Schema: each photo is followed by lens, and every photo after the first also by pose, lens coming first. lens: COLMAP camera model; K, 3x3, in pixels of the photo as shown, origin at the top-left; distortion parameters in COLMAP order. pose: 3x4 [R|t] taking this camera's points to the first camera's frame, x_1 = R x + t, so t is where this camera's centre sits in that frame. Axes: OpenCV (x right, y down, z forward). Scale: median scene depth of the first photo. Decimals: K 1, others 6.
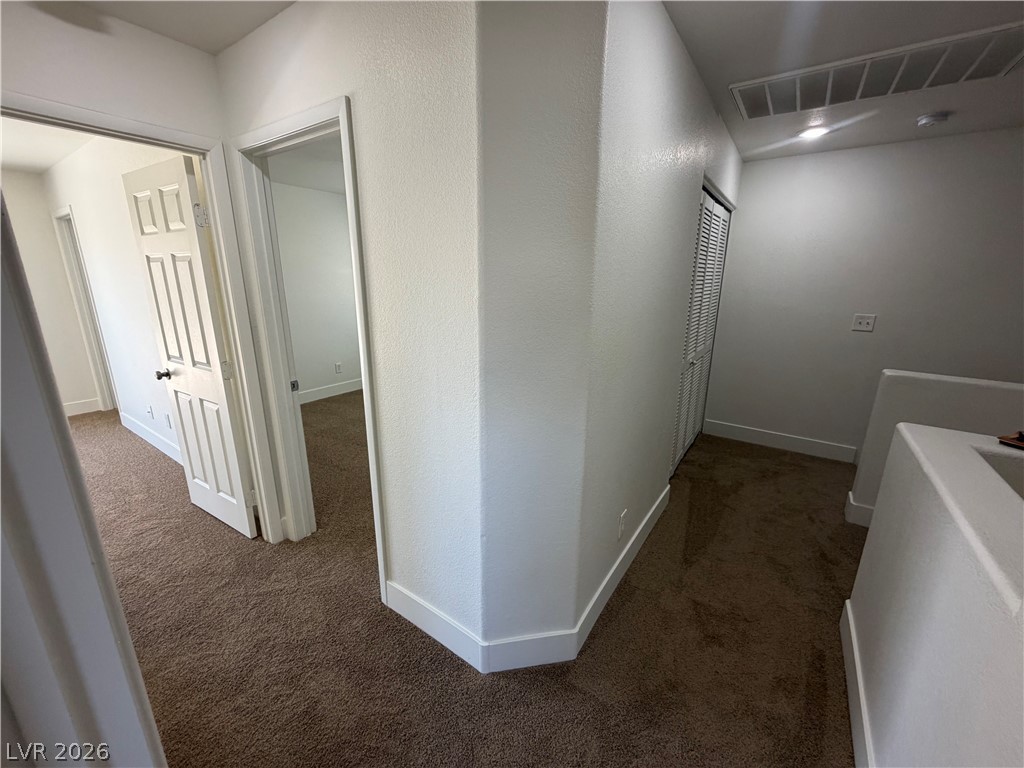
lens RADIAL K [[408.4, 0, 511.3], [0, 408.4, 383.1], [0, 0, 1]] dist [0.000222, 0.000003]
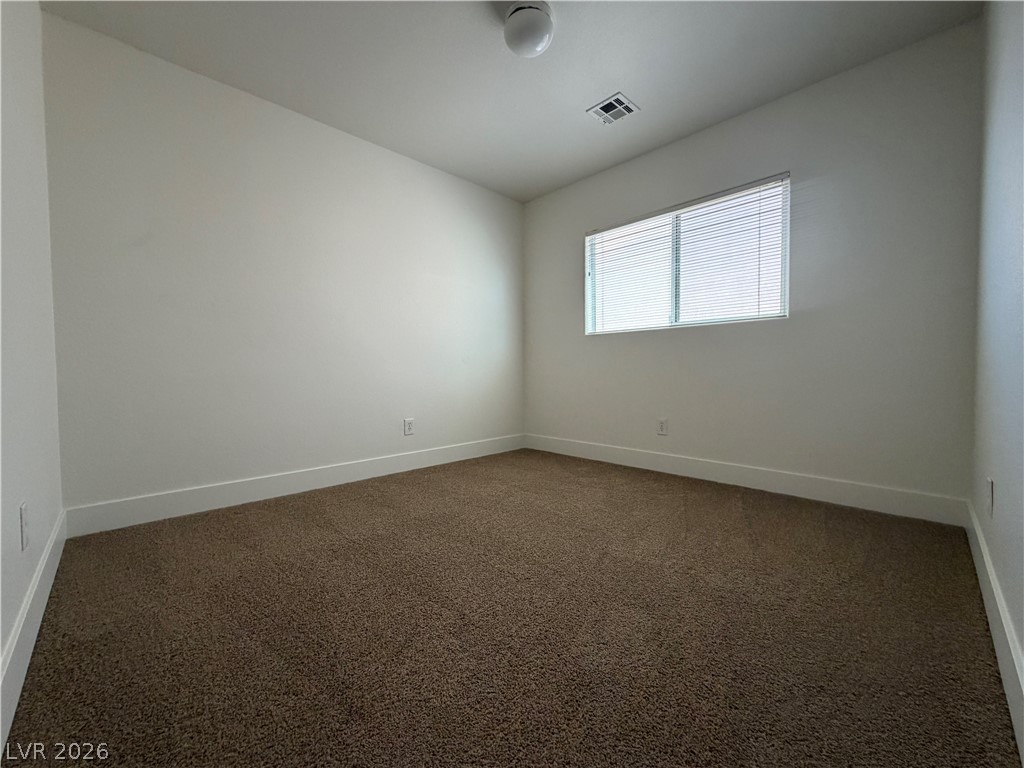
lens RADIAL K [[408.4, 0, 512.9], [0, 408.4, 383.7], [0, 0, 1]] dist [0.000222, 0.000003]
pose [[0.981447, -0.011747, -0.191375, -0.156471], [-0.032054, 0.974022, -0.224174, 0.031790], [0.189037, 0.226149, 0.955574, 0.440442]]
